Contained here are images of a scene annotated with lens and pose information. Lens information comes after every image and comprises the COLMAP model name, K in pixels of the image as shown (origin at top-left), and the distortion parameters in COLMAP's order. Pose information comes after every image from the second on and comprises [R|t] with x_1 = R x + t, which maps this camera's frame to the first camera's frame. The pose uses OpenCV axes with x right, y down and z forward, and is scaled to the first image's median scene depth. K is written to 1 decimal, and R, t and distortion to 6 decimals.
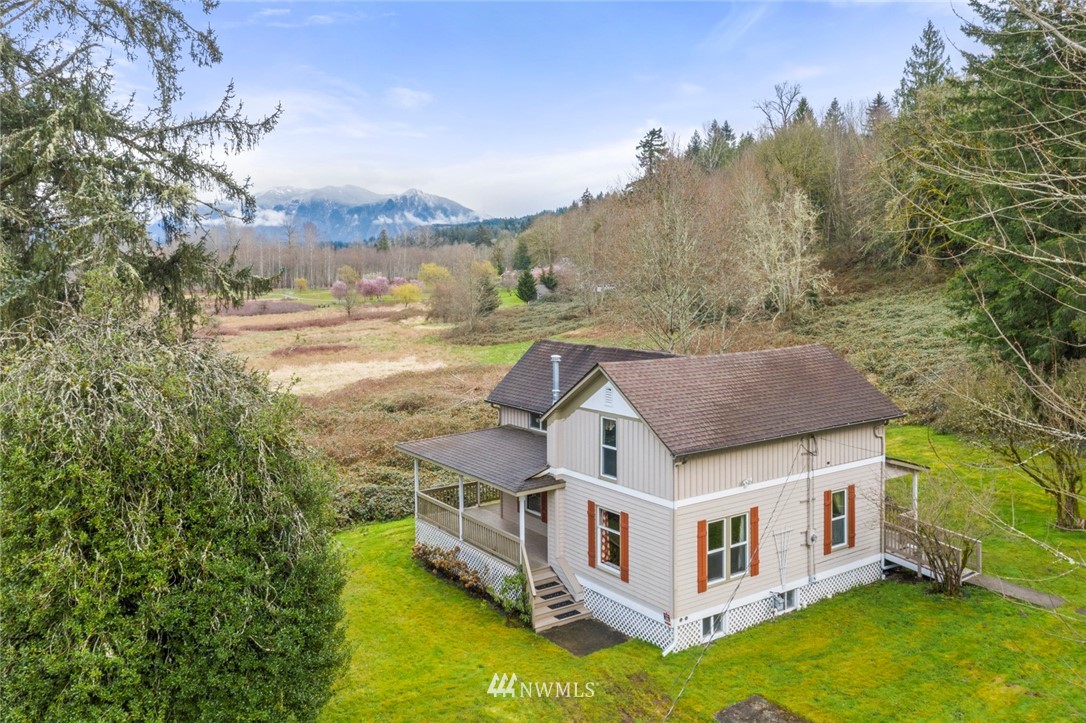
lens RADIAL K [[905.2, 0, 540.4], [0, 905.2, 277.1], [0, 0, 1]] dist [-0.002712, -0.004289]
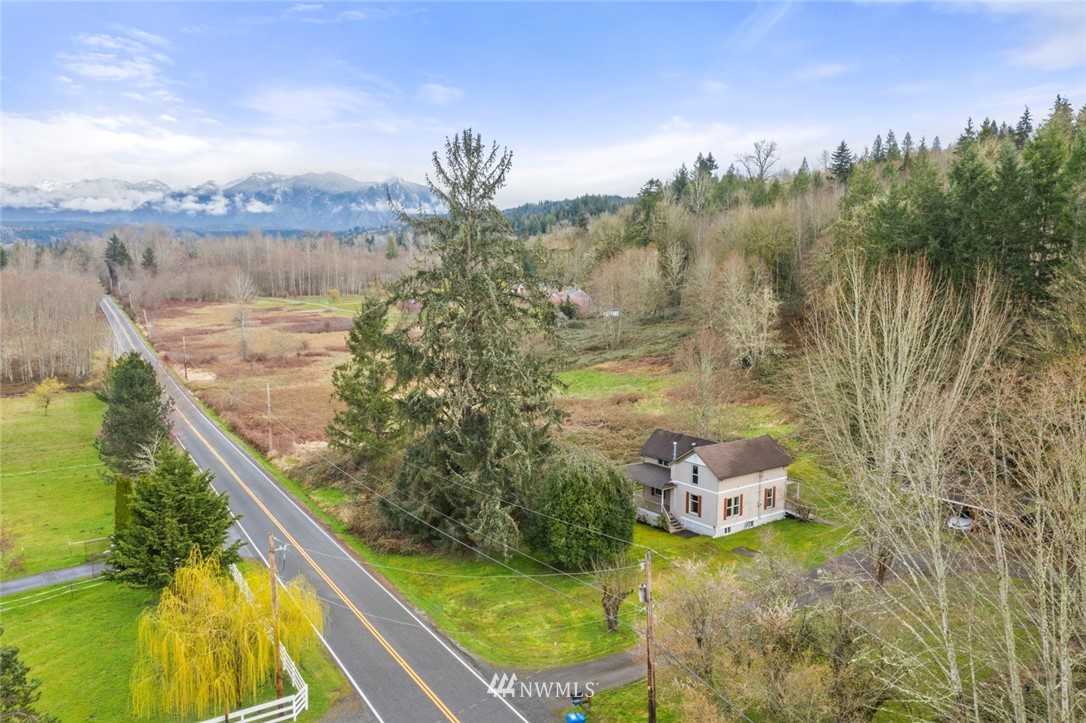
lens RADIAL K [[876.6, 0, 543.0], [0, 876.6, 361.5], [0, 0, 1]] dist [-0.000792, -0.000450]
pose [[0.999636, 0.007275, 0.025985, -0.499461], [-0.010006, 0.994254, 0.106581, -0.484763], [-0.025060, -0.106802, 0.993964, -1.823082]]
